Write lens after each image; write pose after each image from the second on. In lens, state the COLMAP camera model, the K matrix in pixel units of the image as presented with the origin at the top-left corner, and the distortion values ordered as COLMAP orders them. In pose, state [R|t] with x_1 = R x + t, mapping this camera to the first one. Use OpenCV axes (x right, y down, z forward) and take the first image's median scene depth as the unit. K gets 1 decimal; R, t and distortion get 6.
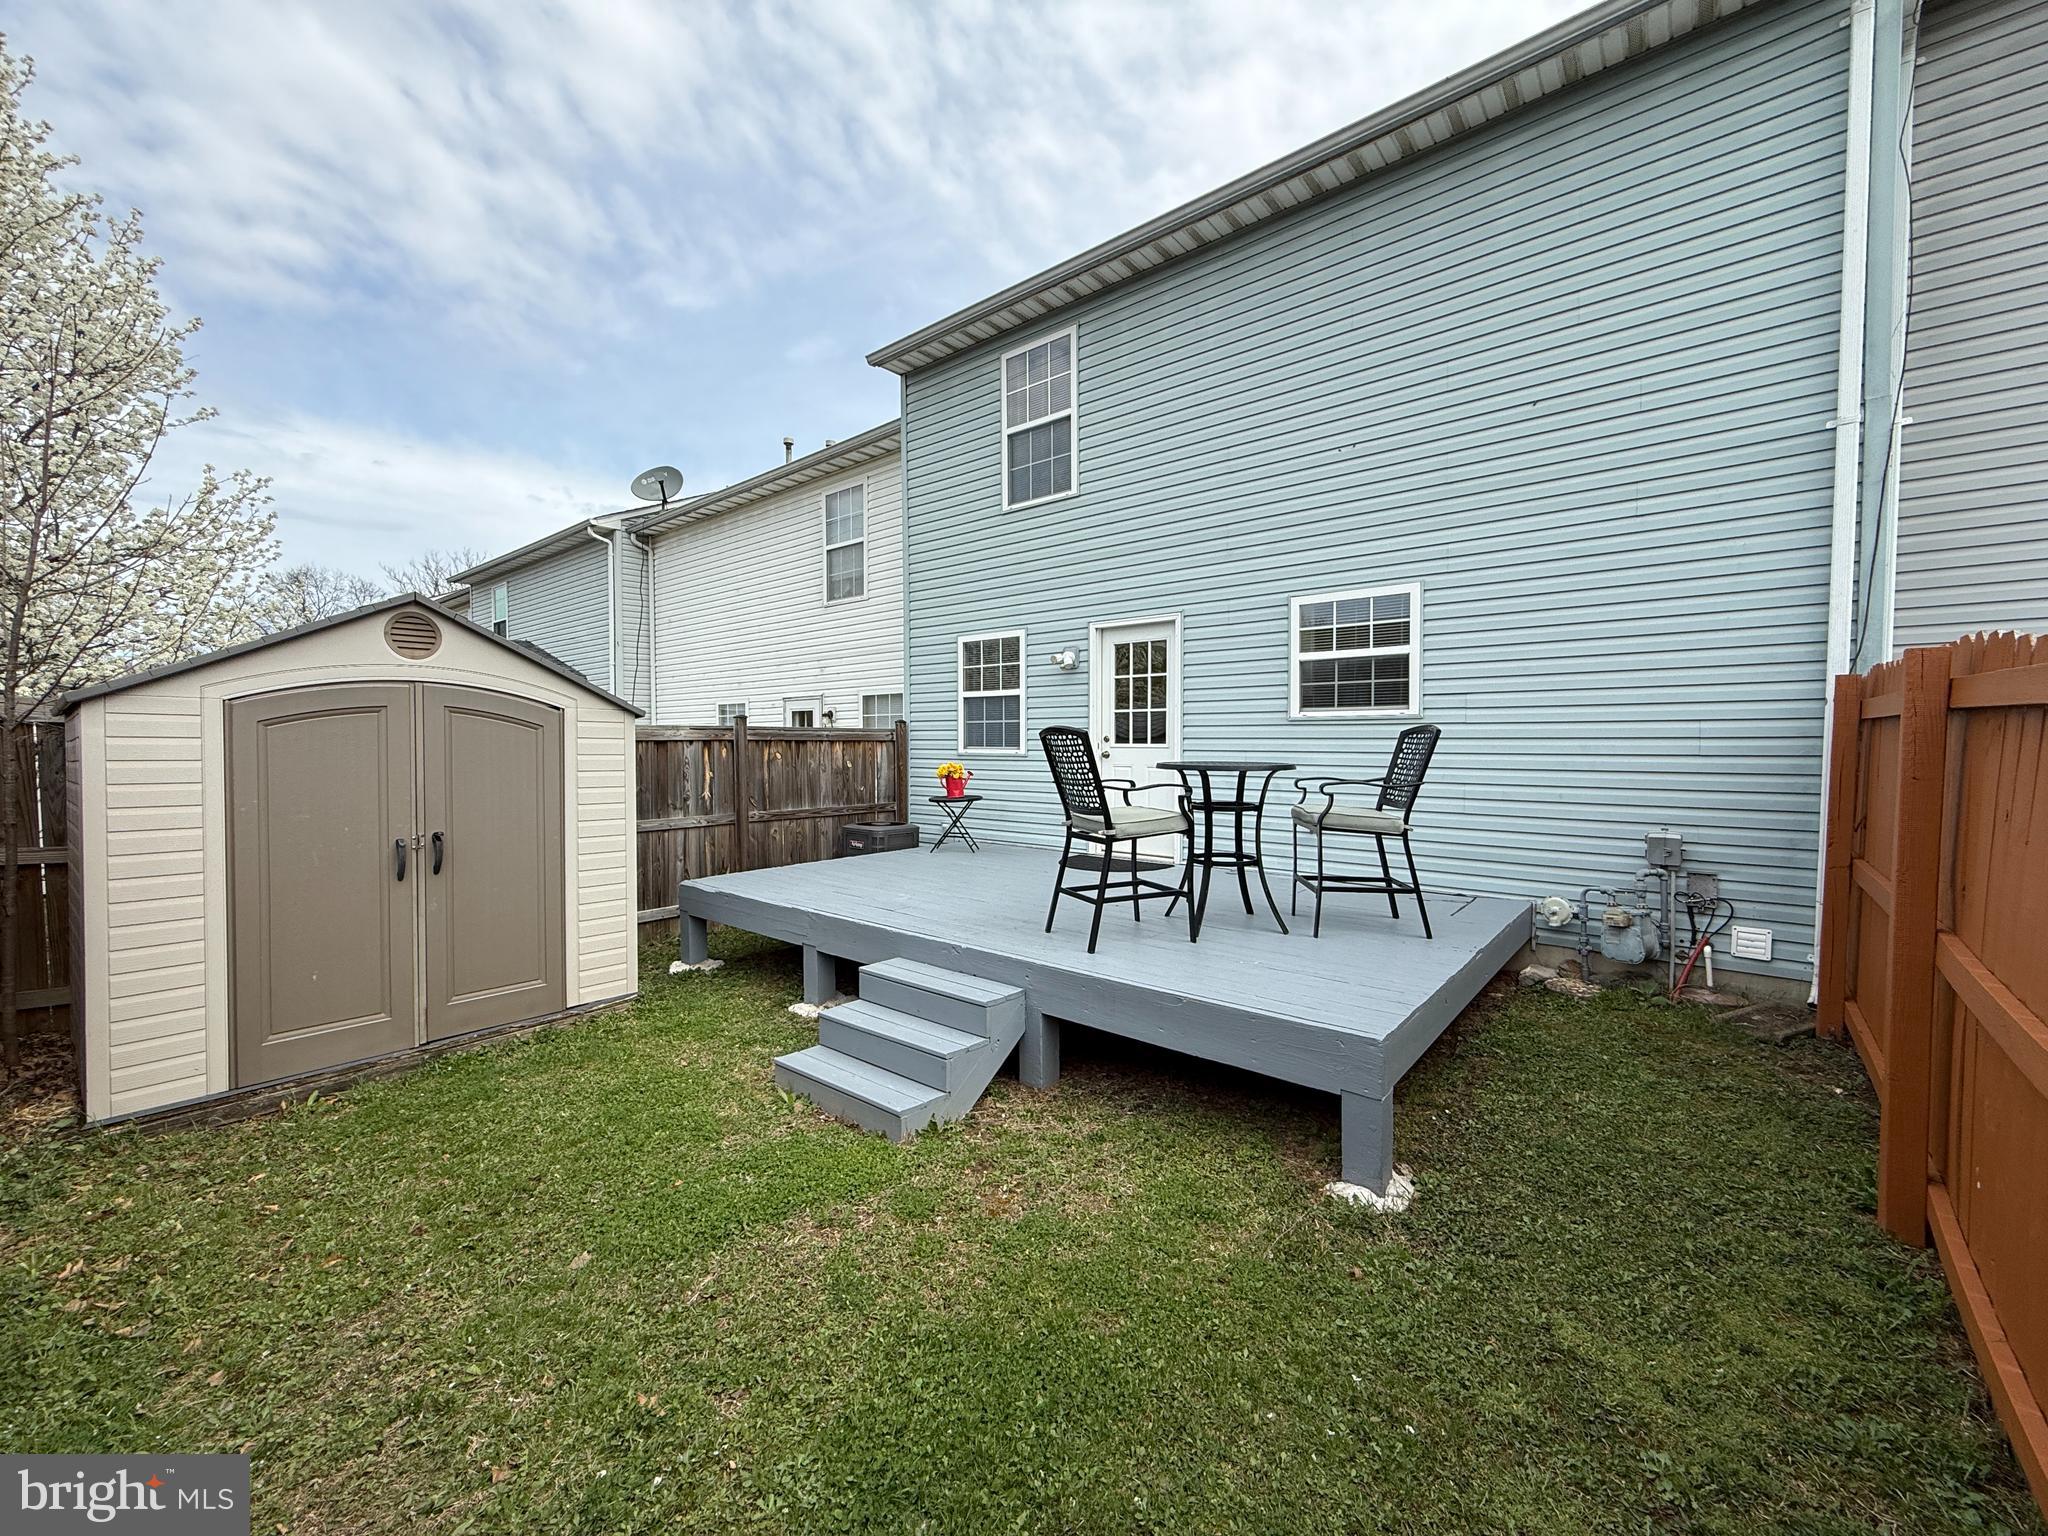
lens RADIAL K [[812.1, 0, 1019.3], [0, 812.1, 766.5], [0, 0, 1]] dist [0.000997, 0.000186]
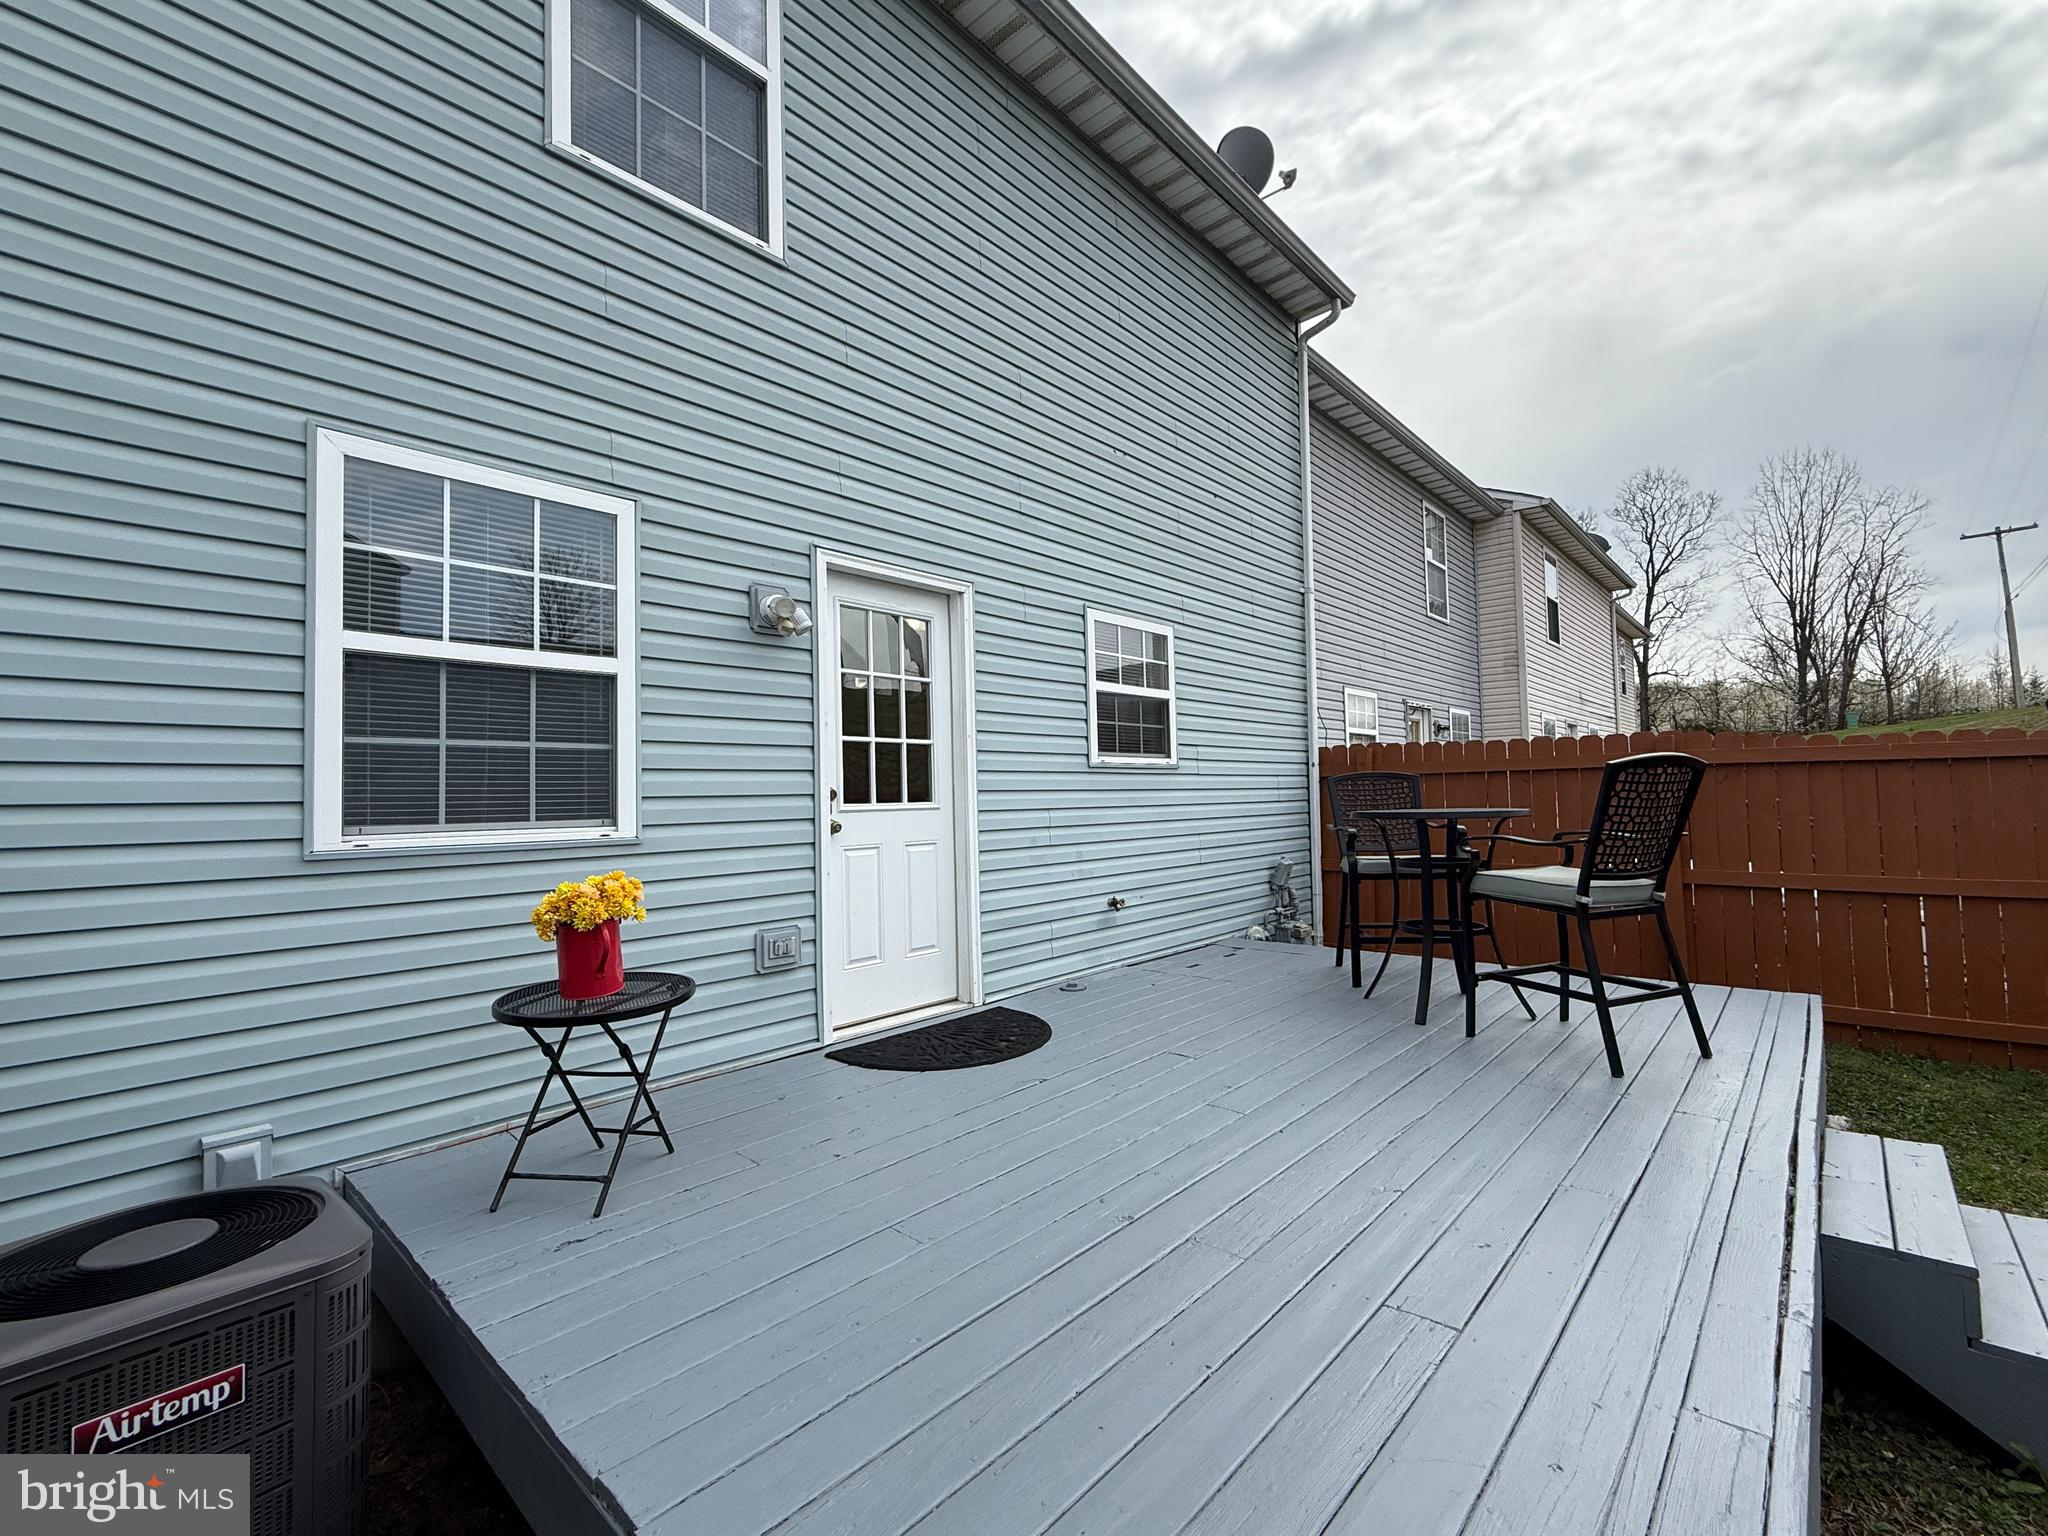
lens RADIAL K [[877.0, 0, 1024.0], [0, 877.0, 768.0], [0, 0, 1]] dist [-0.000042, 0.000024]
pose [[0.039474, 0.043223, 0.998285, -0.429379], [0.063885, 0.996911, -0.045690, -0.019476], [-0.997176, 0.065580, 0.036591, 0.908414]]
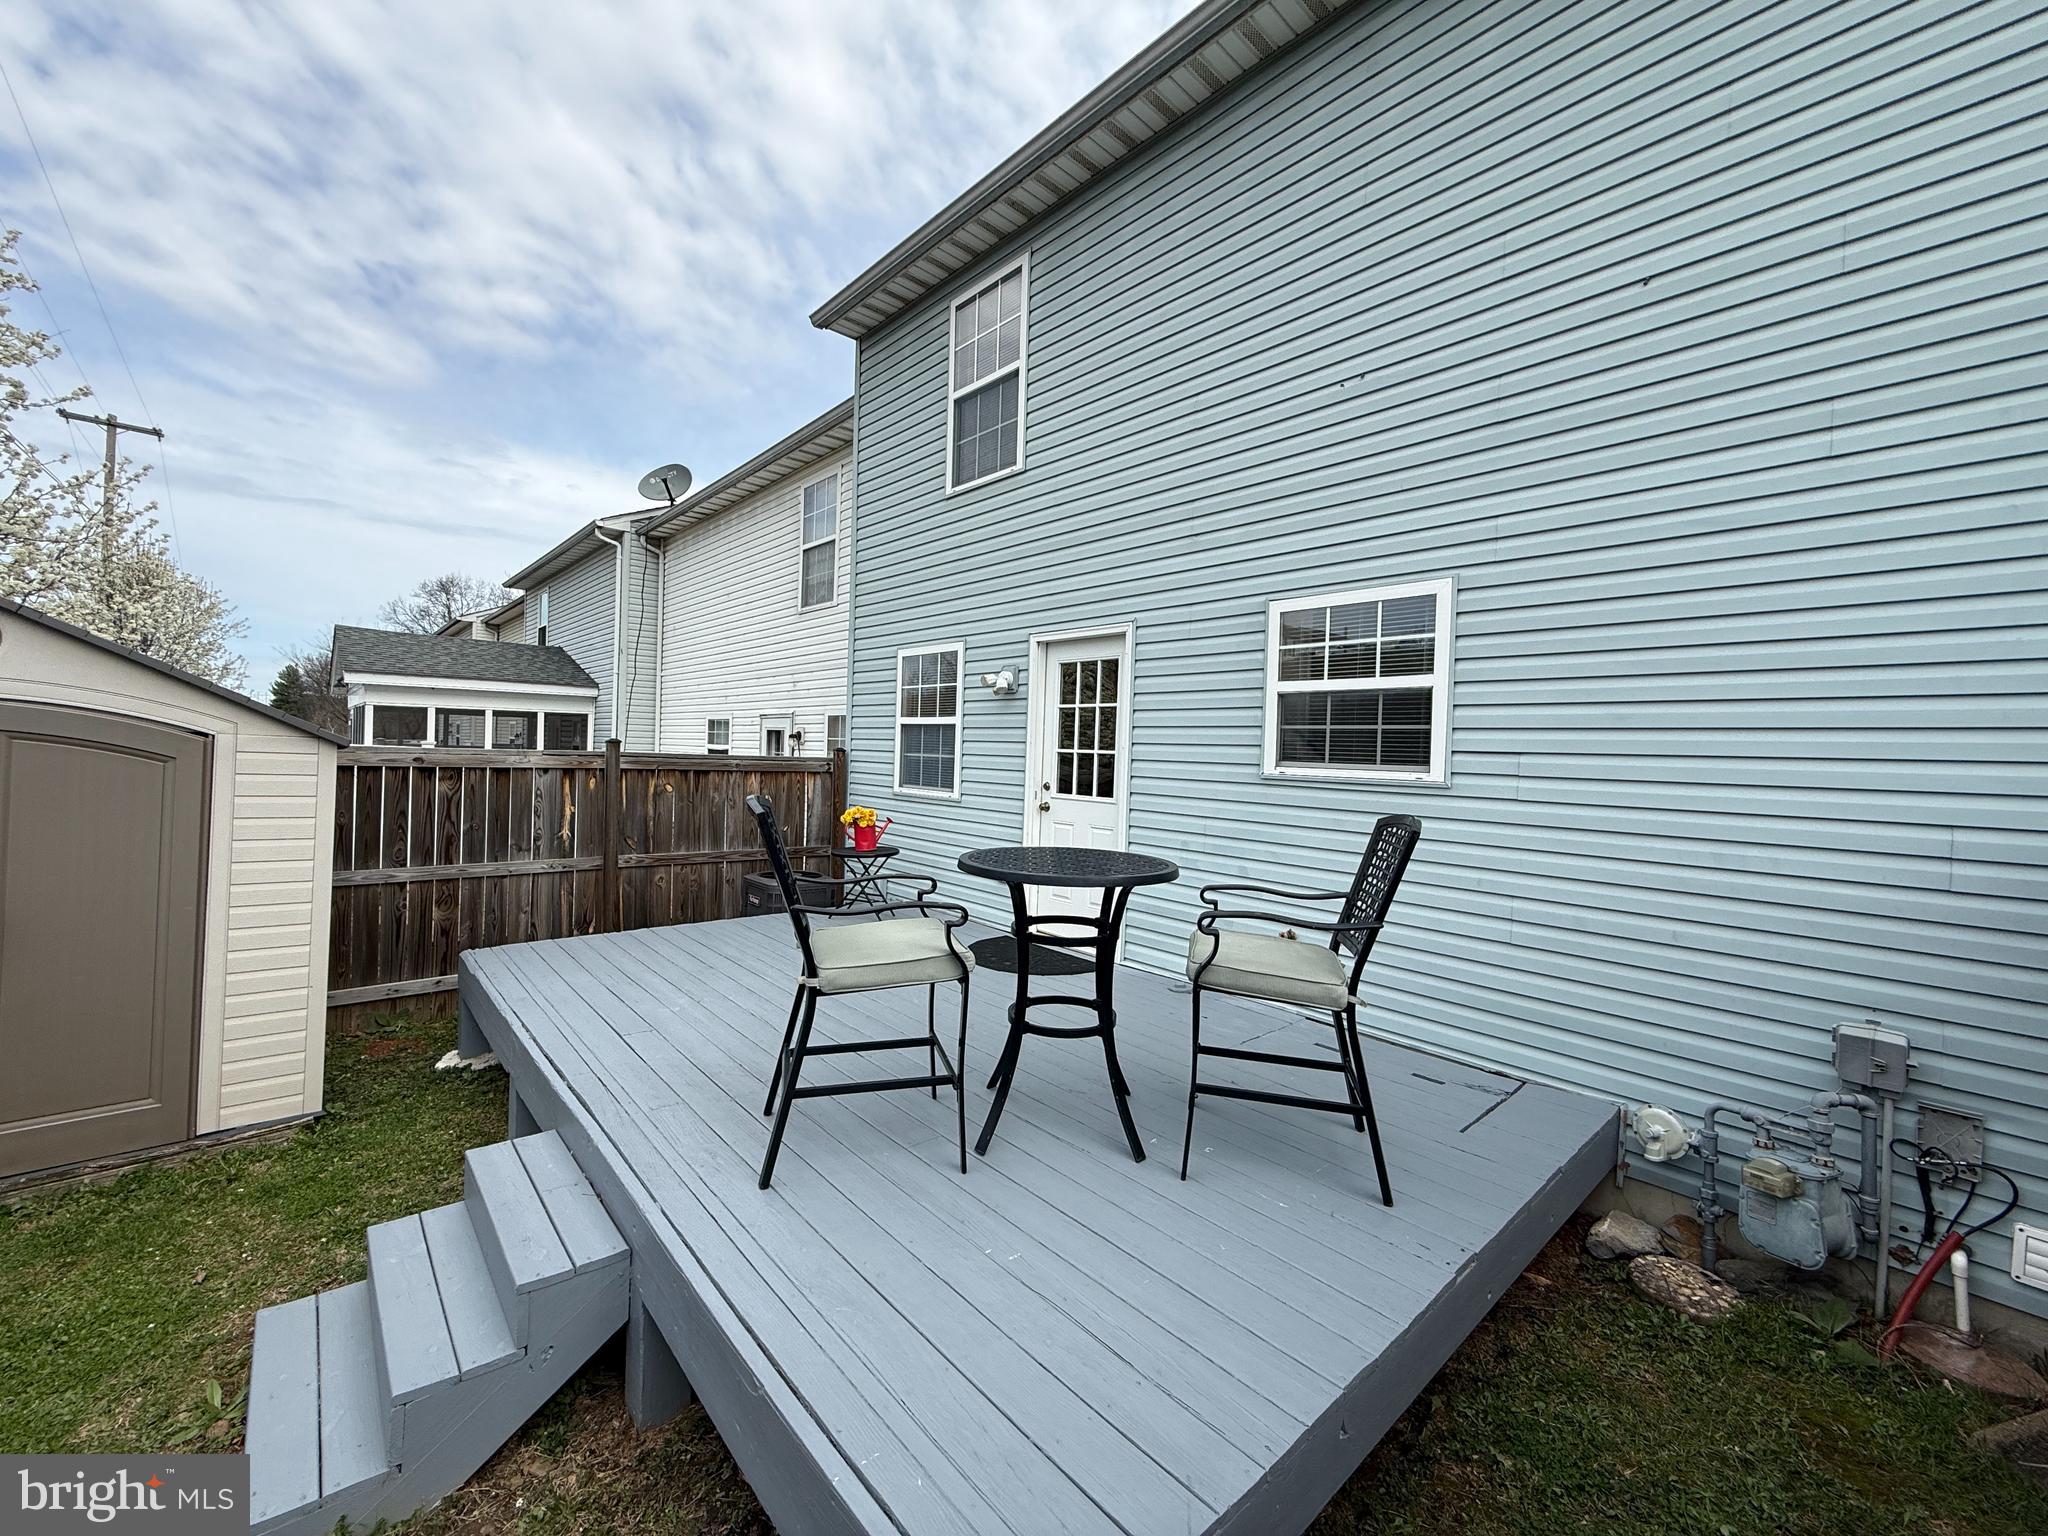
lens RADIAL K [[812.1, 0, 1019.3], [0, 812.1, 766.5], [0, 0, 1]] dist [0.000997, 0.000186]
pose [[0.989497, 0.037426, -0.139623, 0.197014], [-0.039776, 0.999109, -0.014080, -0.042821], [0.138971, 0.019486, 0.990105, 0.249863]]
